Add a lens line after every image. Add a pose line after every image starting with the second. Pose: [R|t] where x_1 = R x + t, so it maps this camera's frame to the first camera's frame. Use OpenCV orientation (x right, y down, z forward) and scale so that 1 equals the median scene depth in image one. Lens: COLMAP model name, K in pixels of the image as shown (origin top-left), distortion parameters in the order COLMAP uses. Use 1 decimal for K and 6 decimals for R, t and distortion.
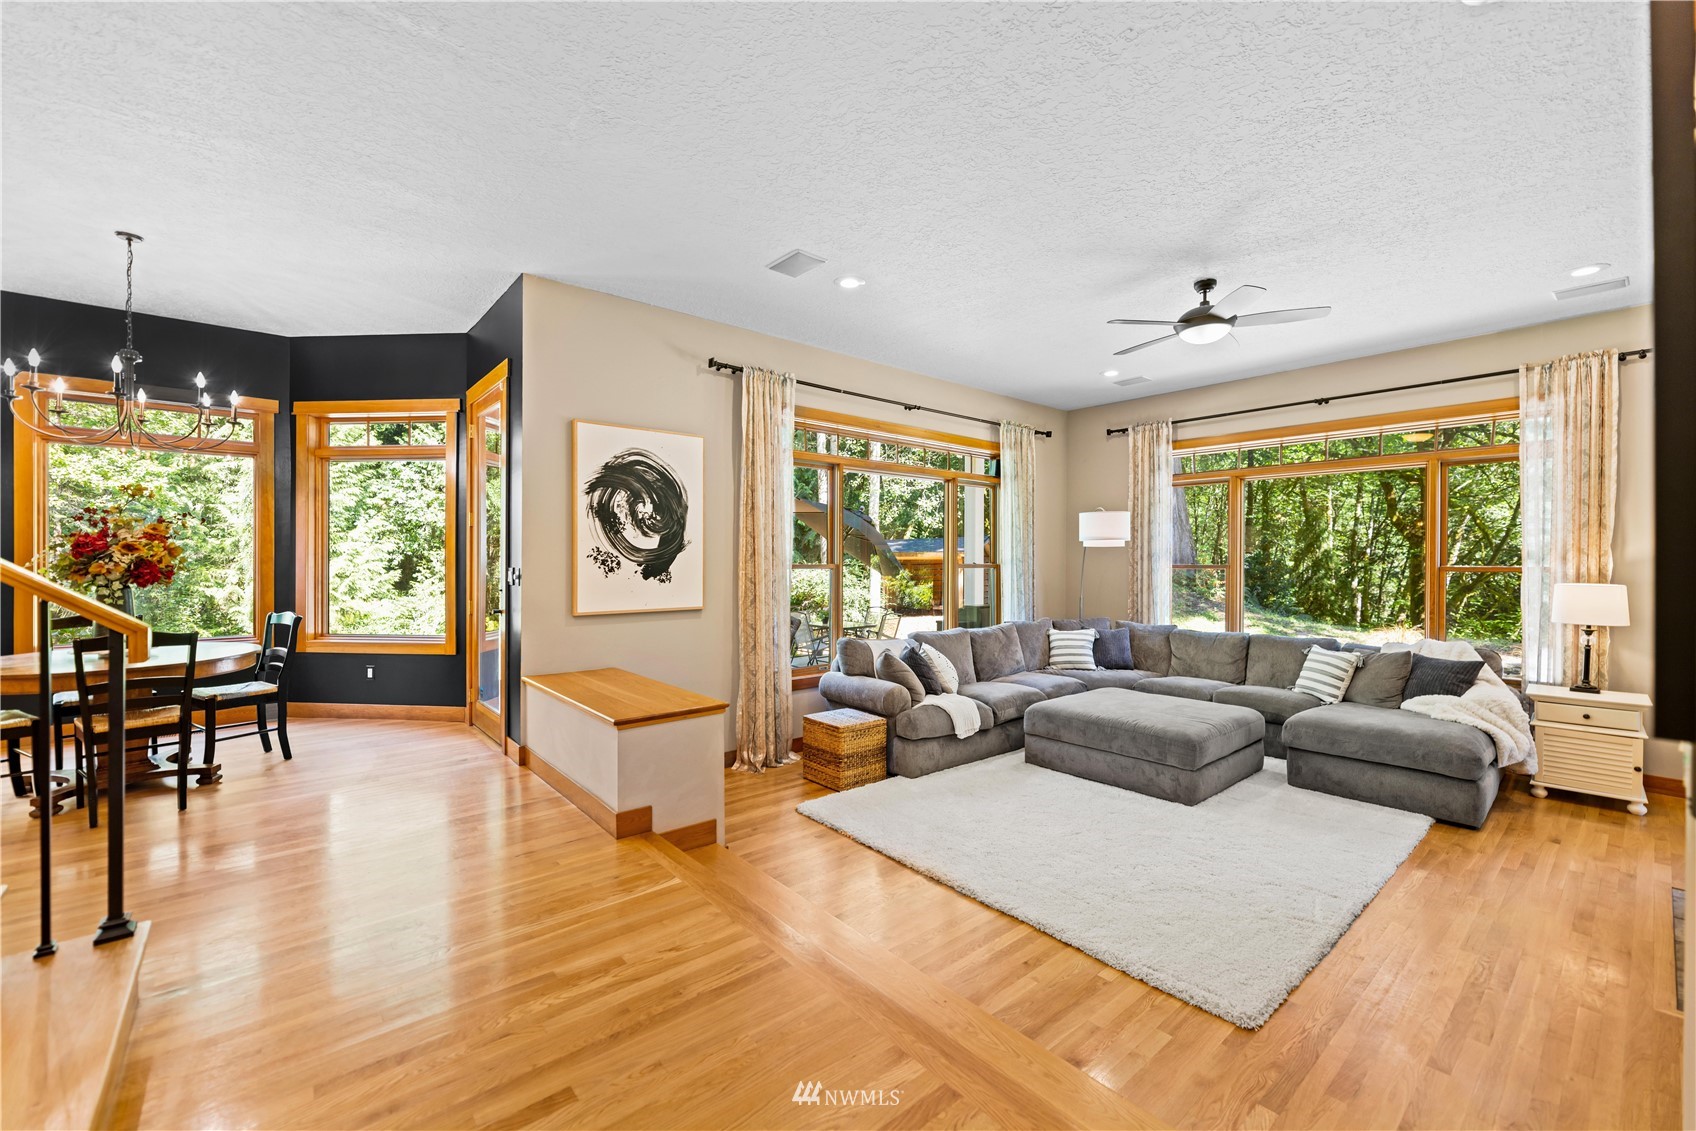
lens RADIAL K [[696.0, 0, 838.7], [0, 696.0, 560.9], [0, 0, 1]] dist [-0.004053, -0.000296]
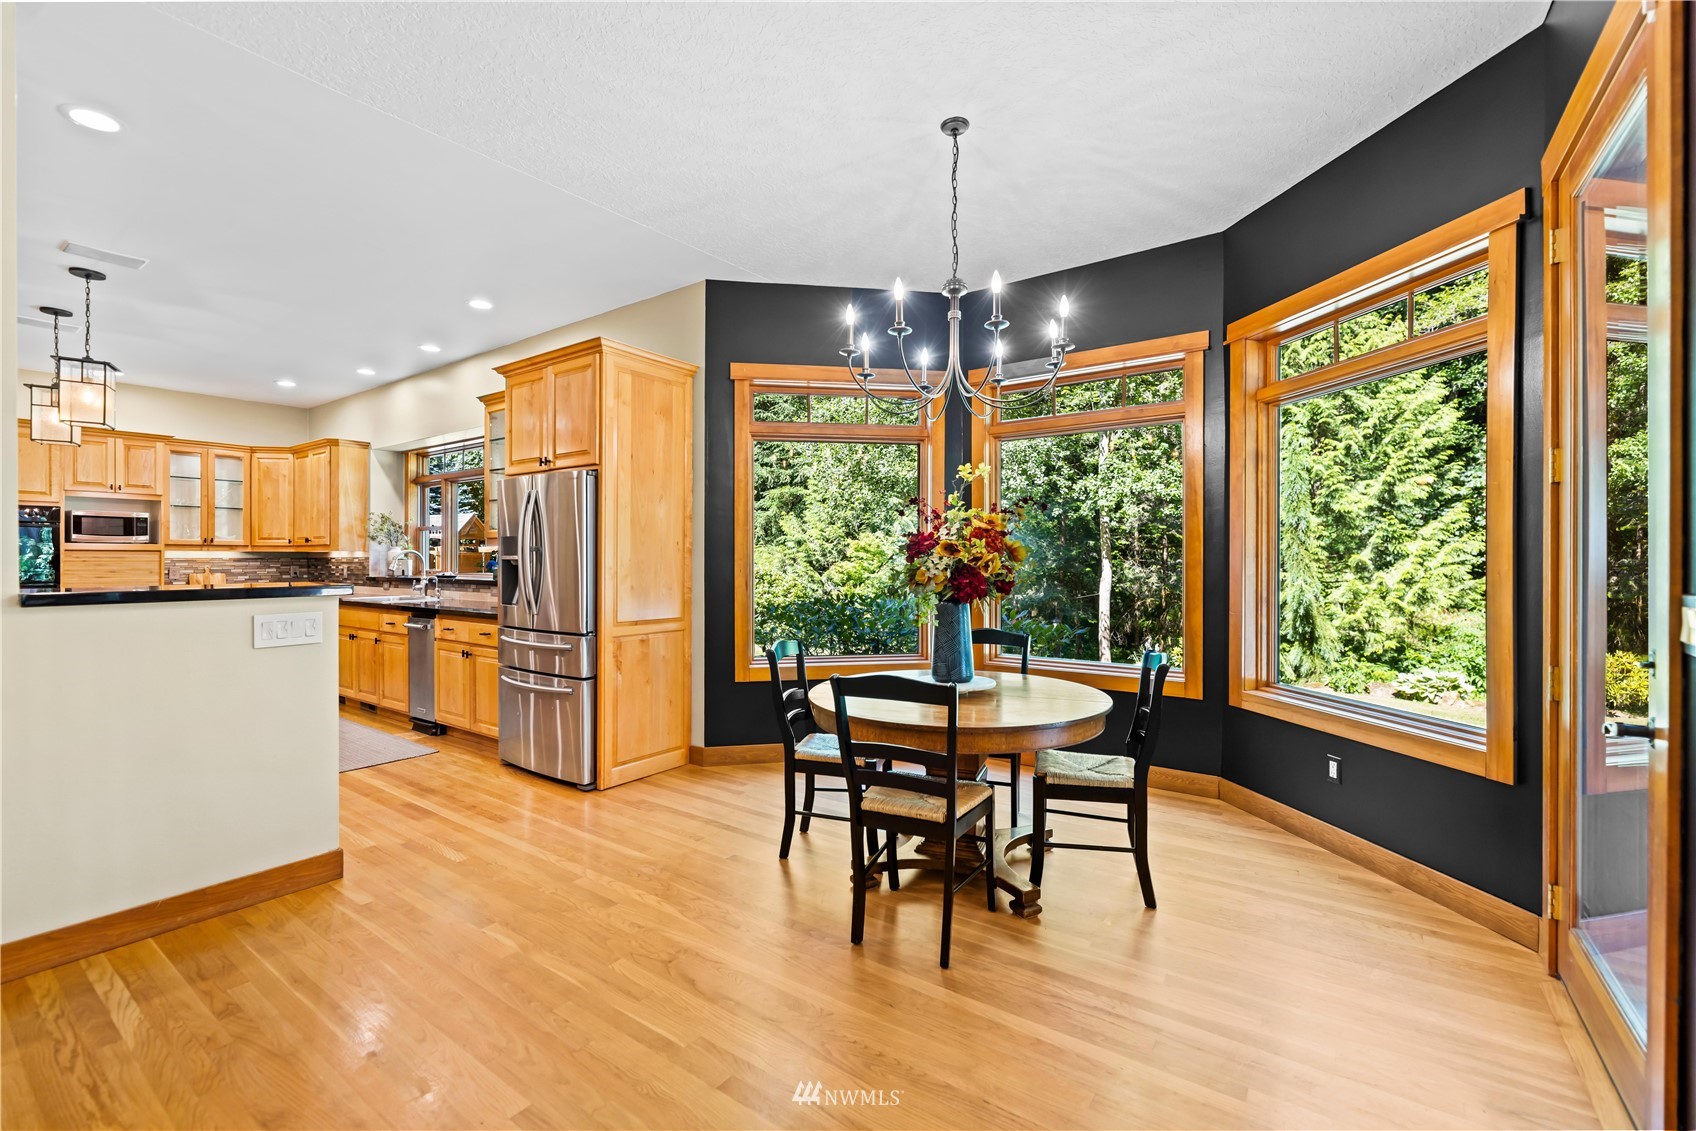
lens RADIAL K [[700.5, 0, 841.7], [0, 700.5, 559.7], [0, 0, 1]] dist [-0.003922, -0.000096]
pose [[0.241582, -0.000344, -0.970380, -0.229557], [-0.004117, 0.999991, -0.001379, -0.003783], [0.970372, 0.004328, 0.241578, 0.486519]]
